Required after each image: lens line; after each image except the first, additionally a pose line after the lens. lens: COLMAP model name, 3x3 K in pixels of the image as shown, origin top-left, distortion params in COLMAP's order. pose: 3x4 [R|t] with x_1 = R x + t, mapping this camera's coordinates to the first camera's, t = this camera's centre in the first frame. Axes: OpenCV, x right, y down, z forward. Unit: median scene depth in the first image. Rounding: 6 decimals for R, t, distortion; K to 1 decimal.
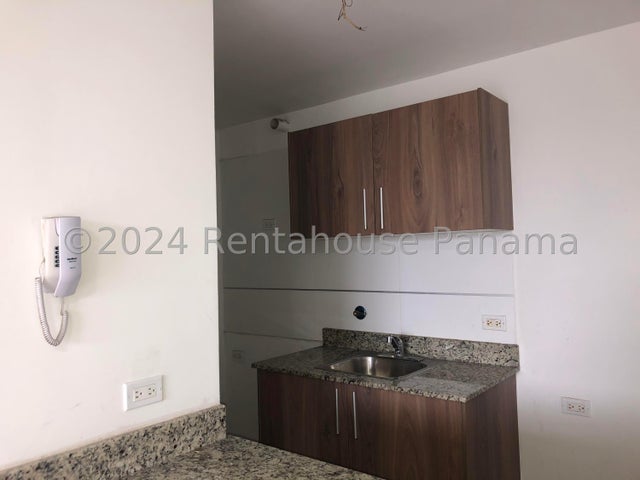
lens RADIAL K [[518.7, 0, 319.5], [0, 518.7, 228.8], [0, 0, 1]] dist [0.008873, 0.003379]
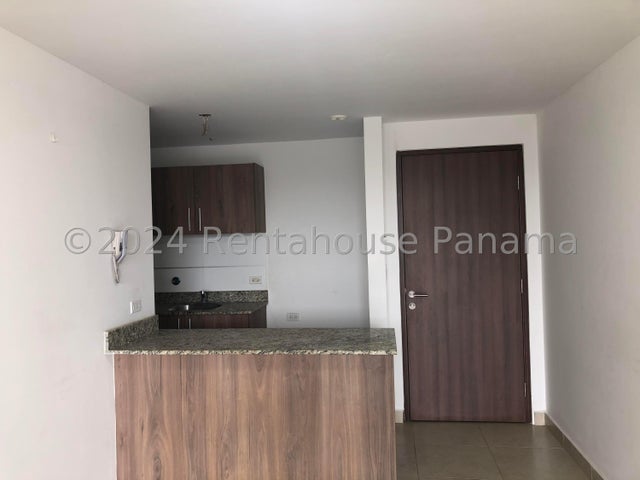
lens RADIAL K [[518.7, 0, 319.5], [0, 518.7, 228.8], [0, 0, 1]] dist [0.008873, 0.003379]
pose [[0.849483, 0.009292, 0.527534, -0.496365], [-0.017493, 0.999791, 0.010557, -0.036513], [-0.527326, -0.018196, 0.849468, -0.783408]]
